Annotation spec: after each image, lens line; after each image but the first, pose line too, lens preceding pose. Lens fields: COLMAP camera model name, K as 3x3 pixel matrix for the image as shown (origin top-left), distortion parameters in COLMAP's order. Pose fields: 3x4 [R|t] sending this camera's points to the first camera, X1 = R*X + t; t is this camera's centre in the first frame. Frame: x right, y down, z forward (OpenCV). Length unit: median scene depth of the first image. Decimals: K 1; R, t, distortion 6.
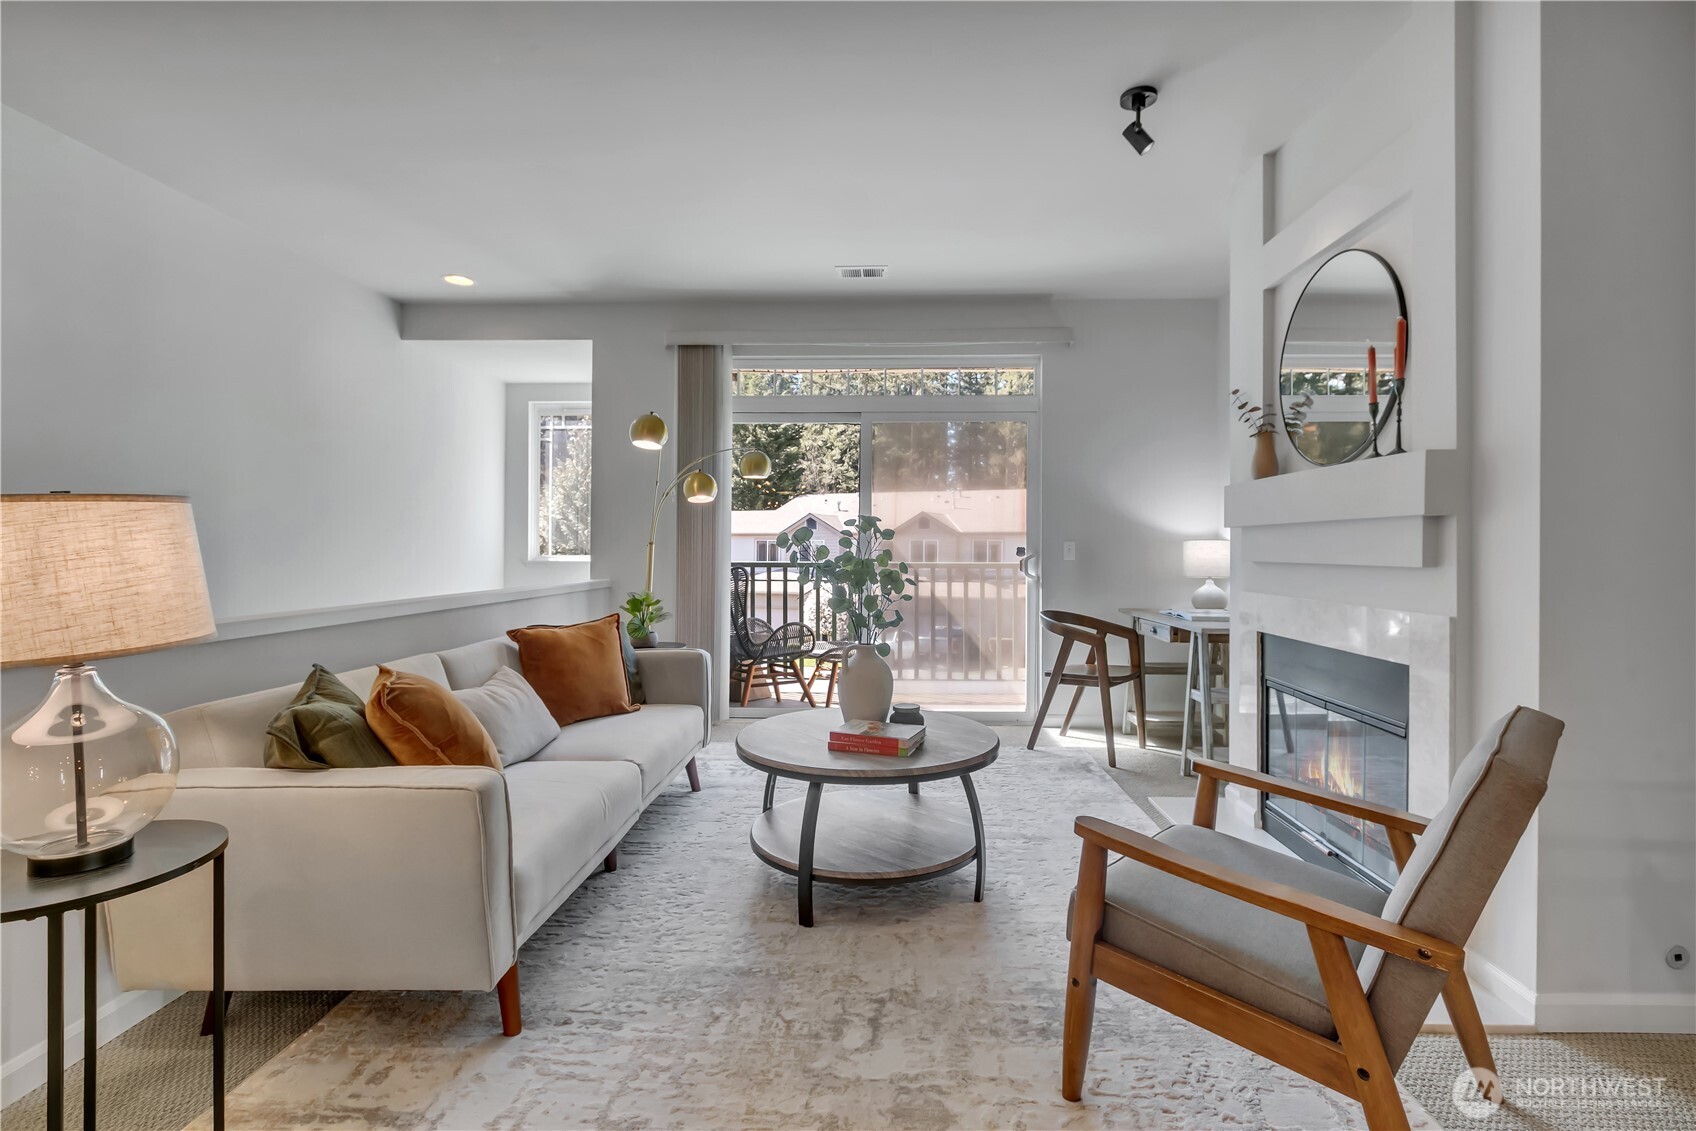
lens RADIAL K [[777.5, 0, 853.9], [0, 777.5, 552.8], [0, 0, 1]] dist [0.001627, 0.000046]
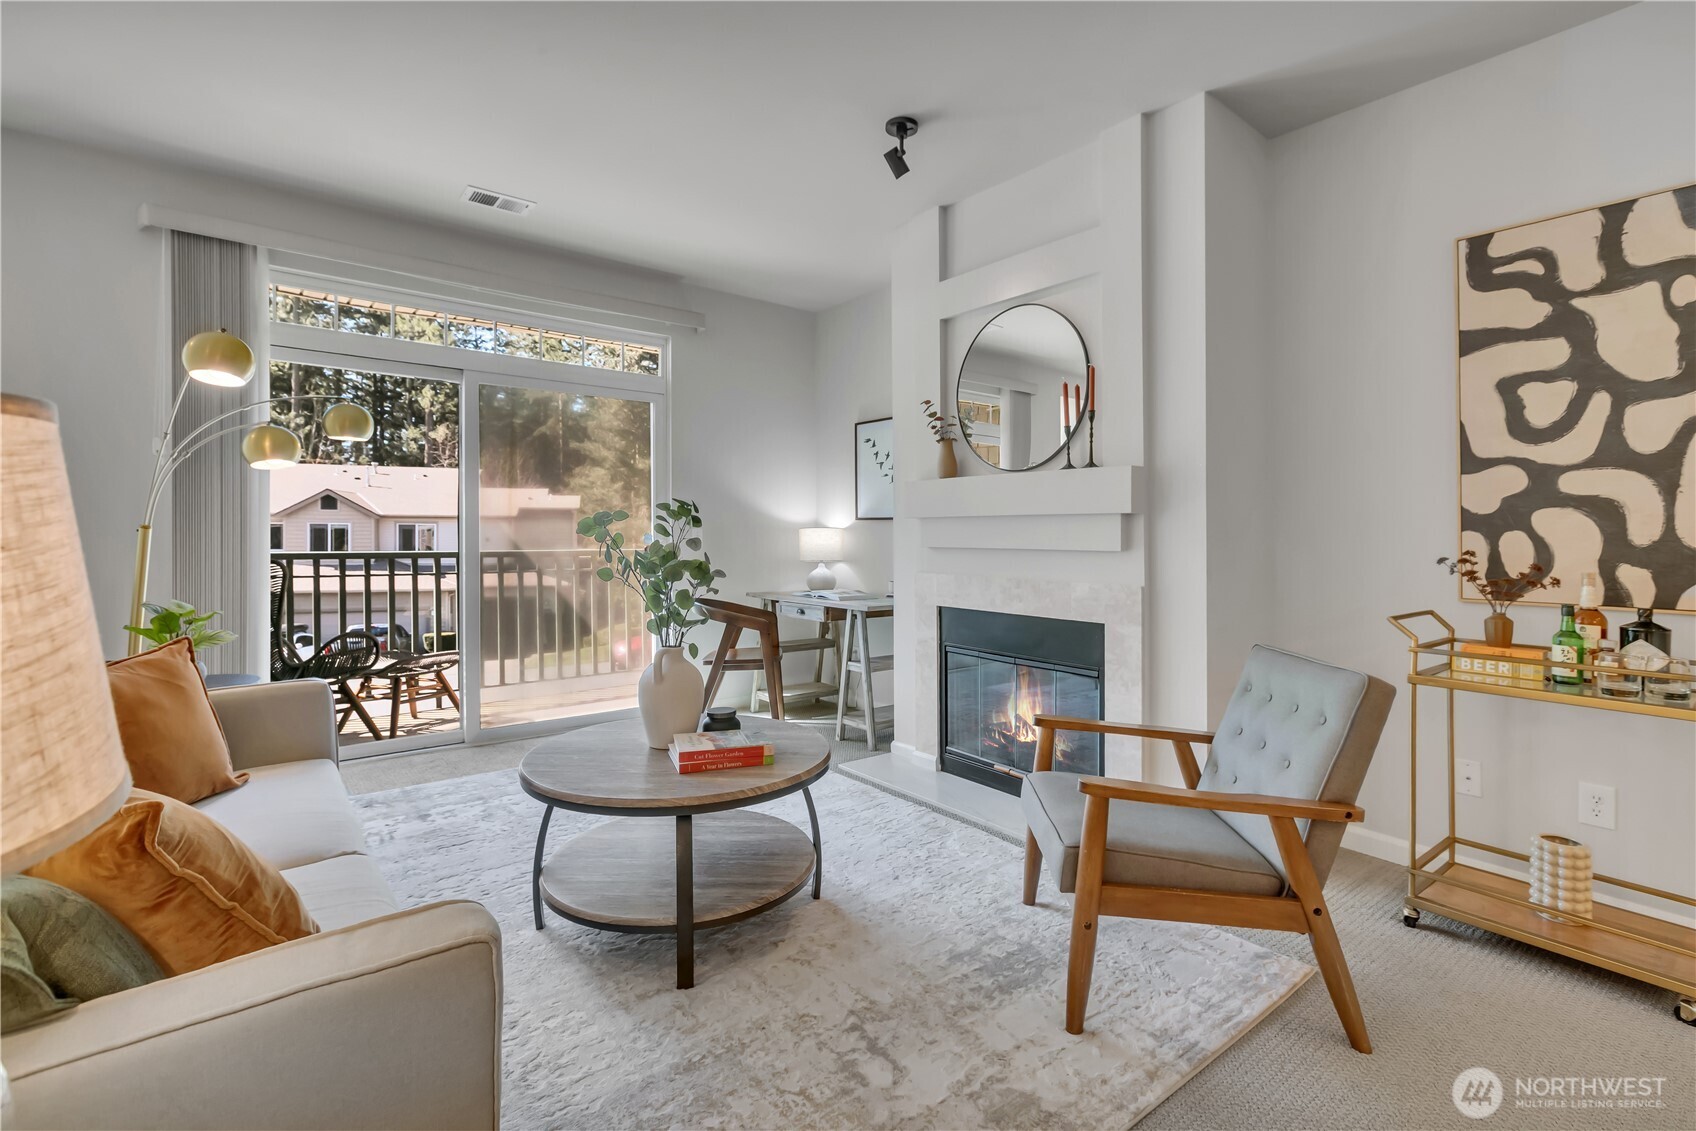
lens RADIAL K [[772.8, 0, 847.9], [0, 772.8, 539.5], [0, 0, 1]] dist [0.000273, -0.000157]
pose [[0.759213, -0.002518, 0.650838, -0.461133], [0.001053, 0.999996, 0.002641, -0.004814], [-0.650842, -0.001320, 0.759212, 0.250712]]
